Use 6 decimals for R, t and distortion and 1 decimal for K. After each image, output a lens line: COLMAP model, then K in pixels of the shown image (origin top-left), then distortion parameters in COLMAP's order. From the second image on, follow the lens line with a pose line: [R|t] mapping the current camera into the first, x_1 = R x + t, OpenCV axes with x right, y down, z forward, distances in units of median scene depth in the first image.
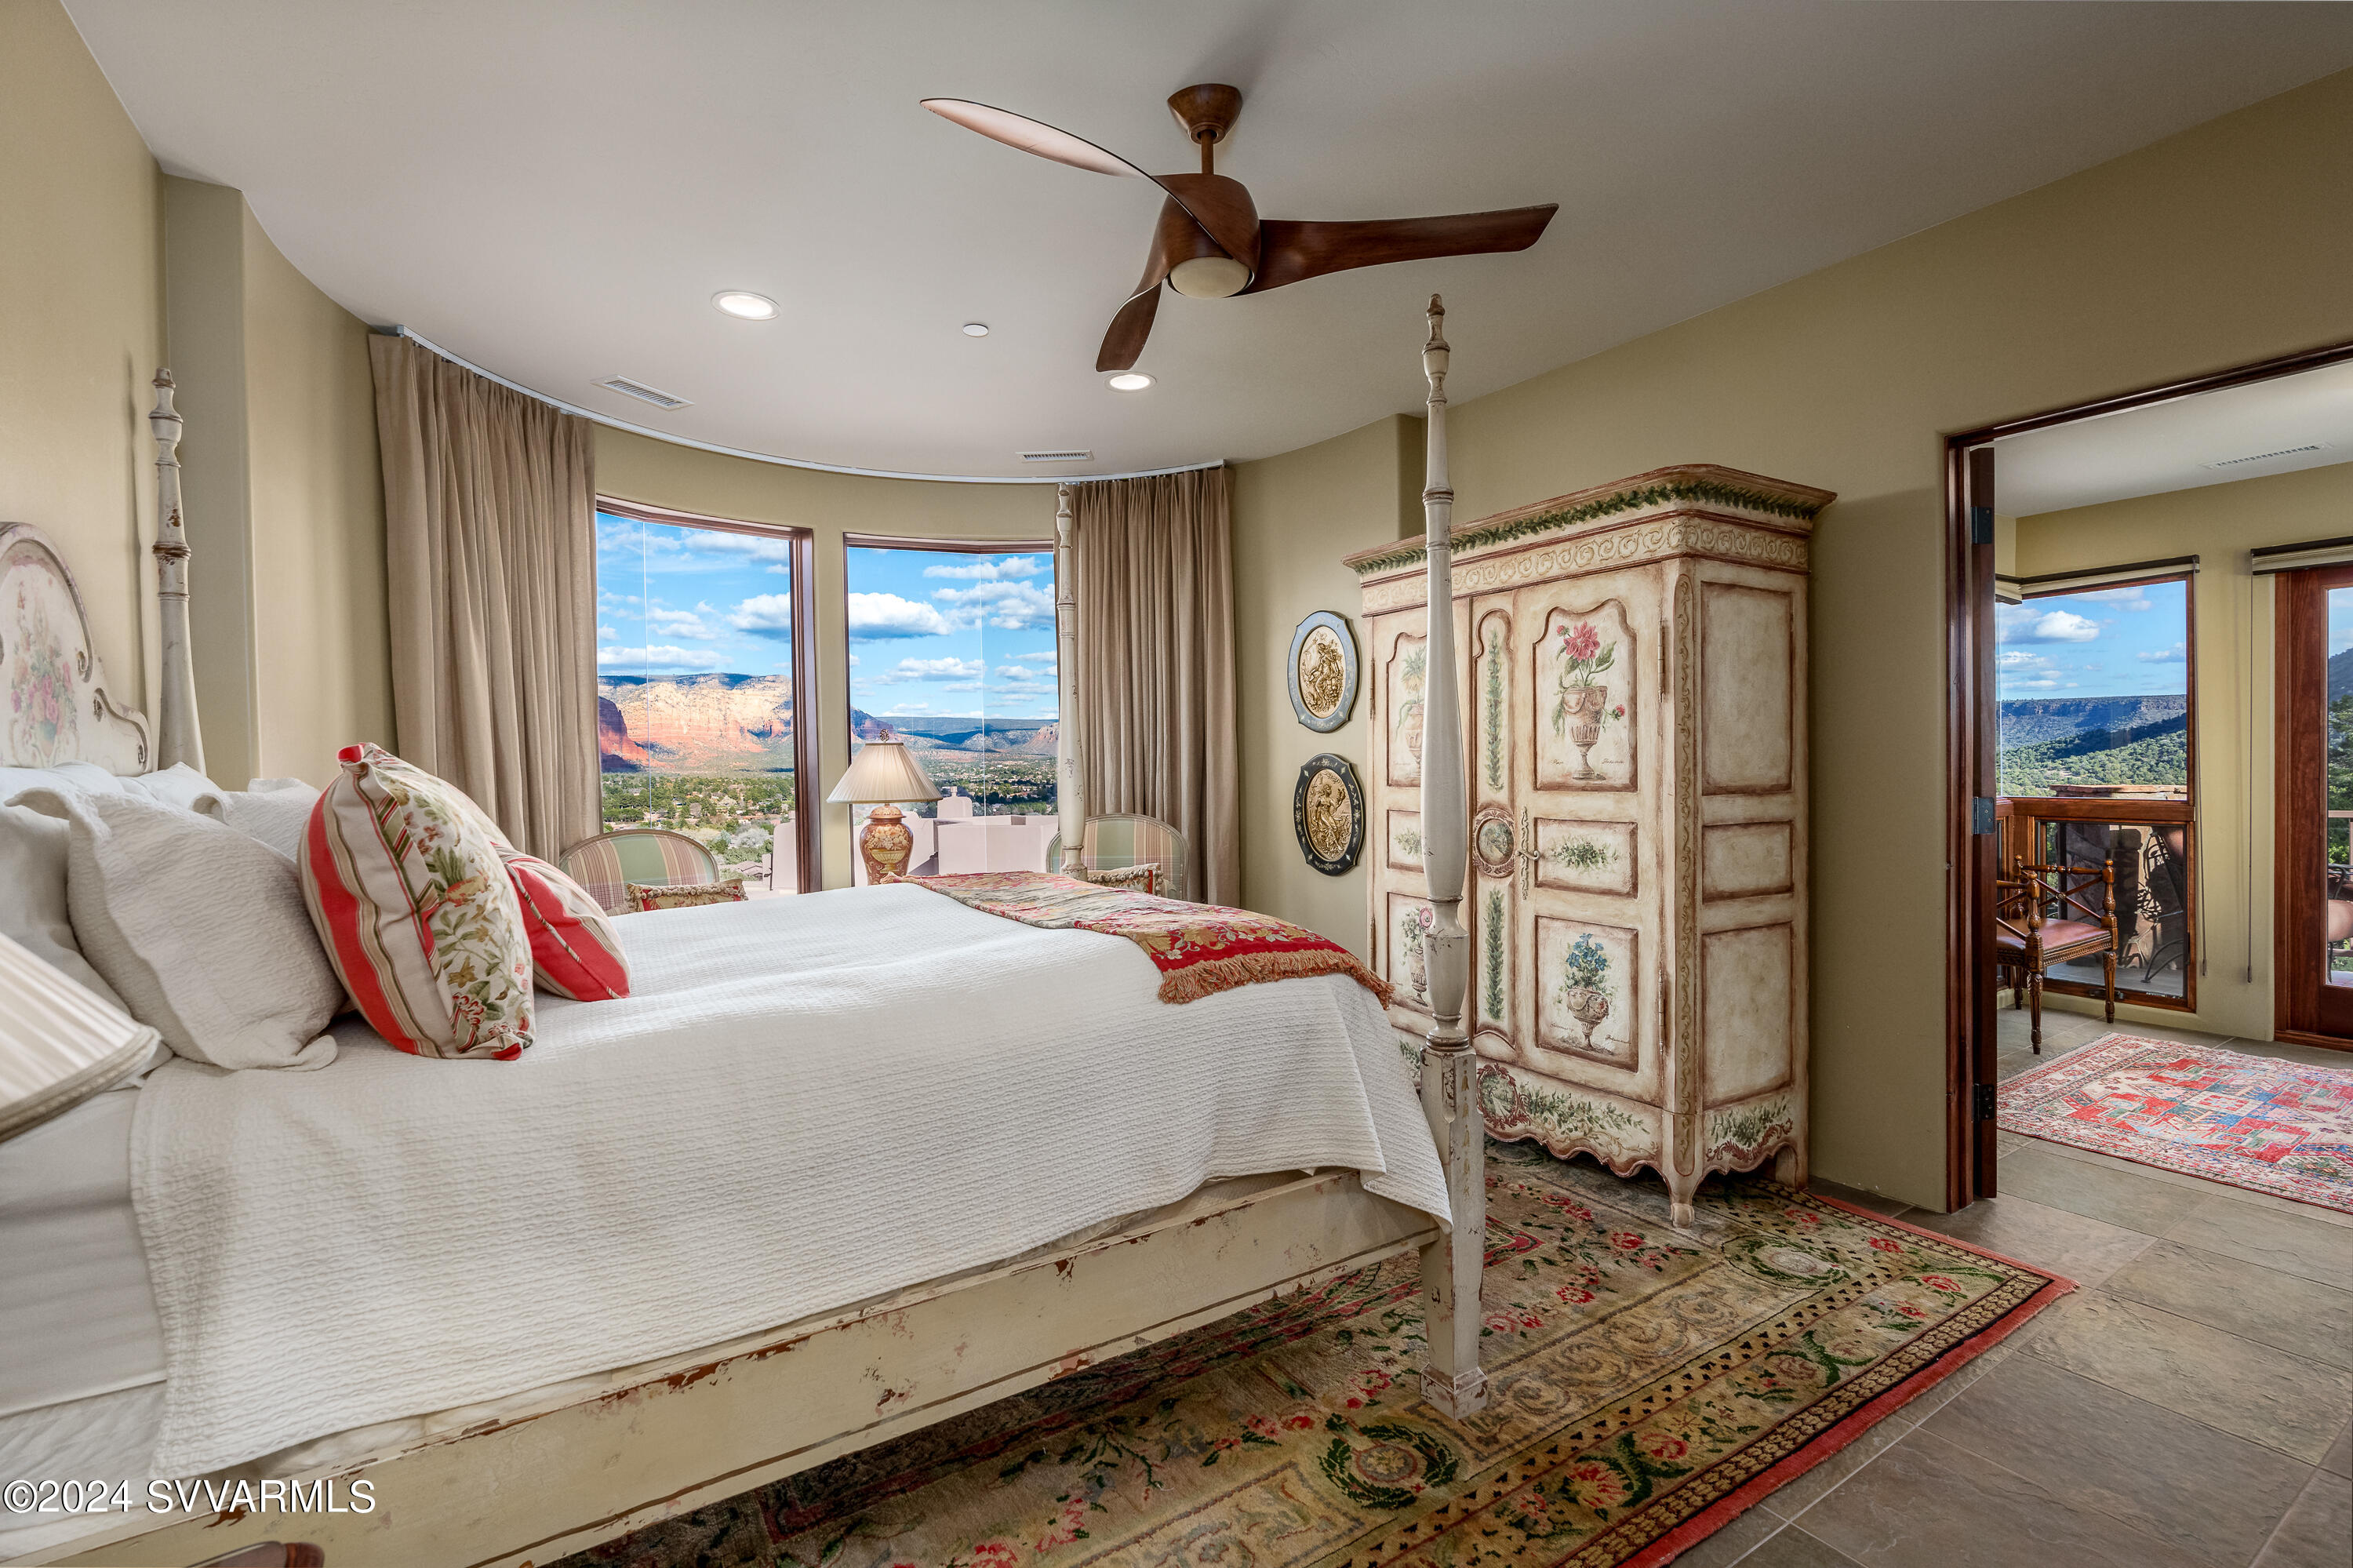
lens RADIAL K [[1062.2, 0, 1167.8], [0, 1062.2, 784.4], [0, 0, 1]] dist [-0.006612, 0.000134]
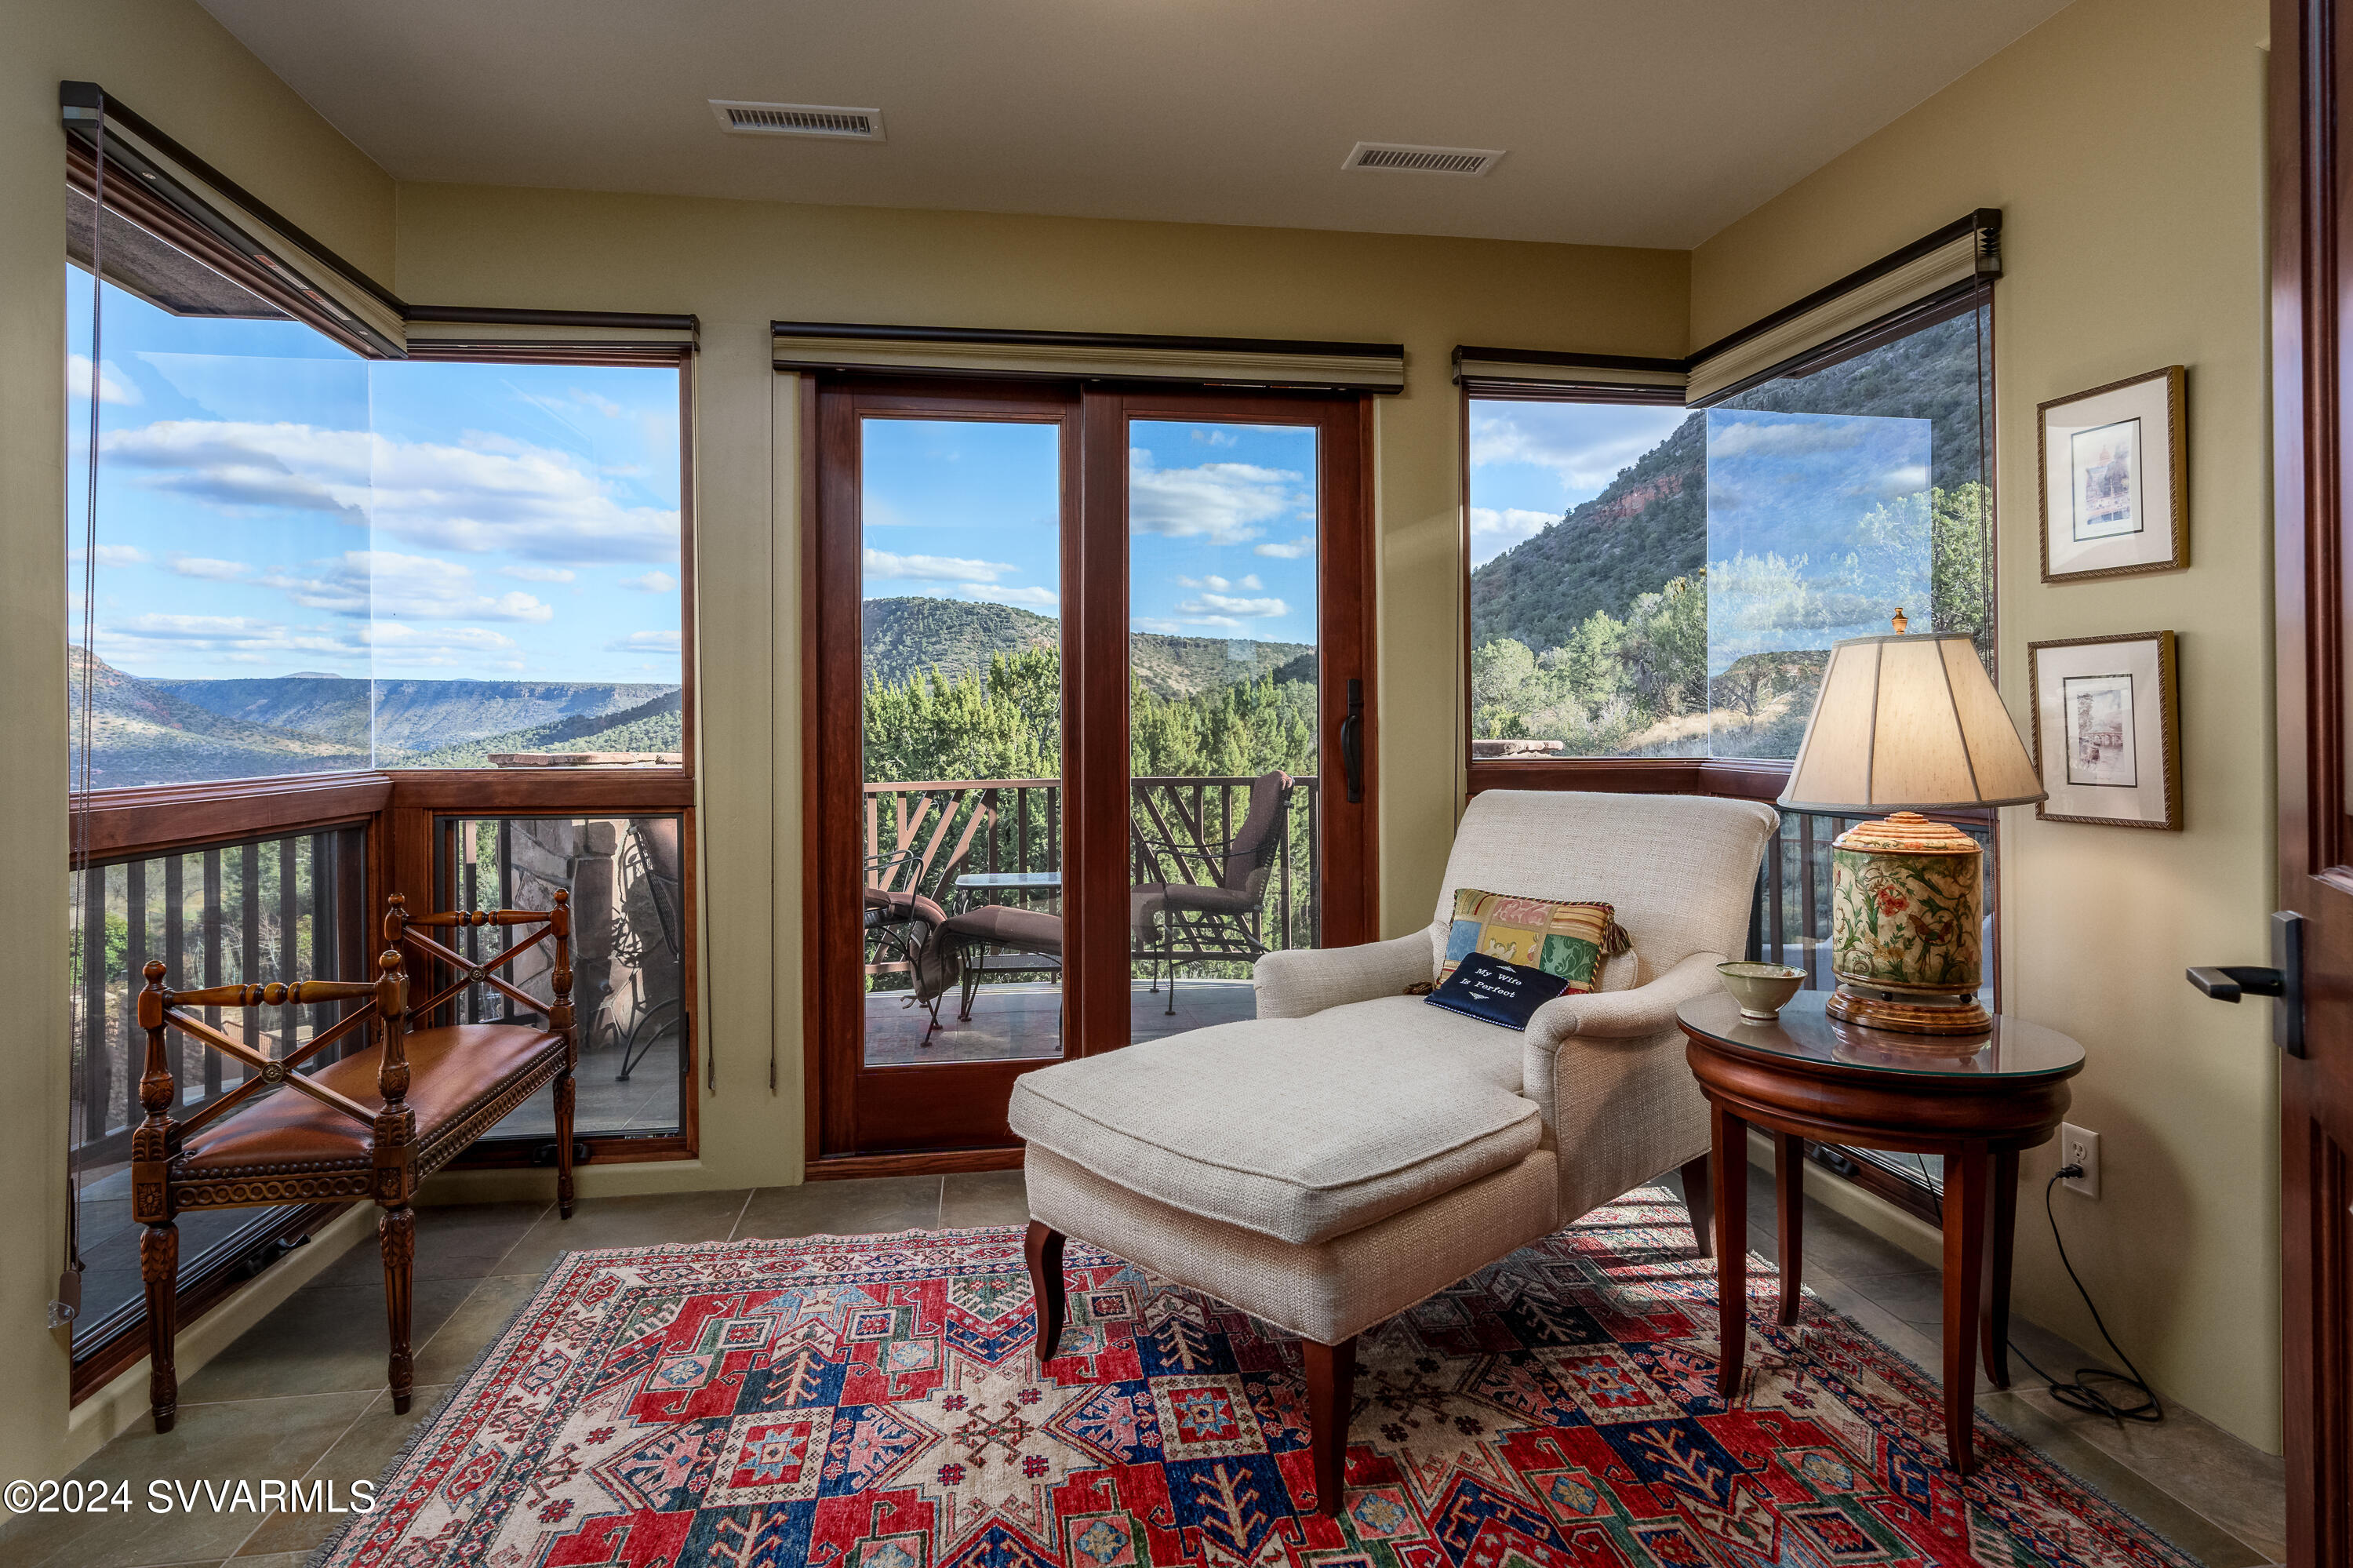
lens RADIAL K [[1284.5, 0, 1179.5], [0, 1284.5, 718.5], [0, 0, 1]] dist [0.016486, -0.000191]
pose [[0.401628, 0.022624, 0.915523, 0.370154], [0.018265, 0.999298, -0.032707, 0.012894], [-0.915621, 0.029858, 0.400933, 0.402016]]
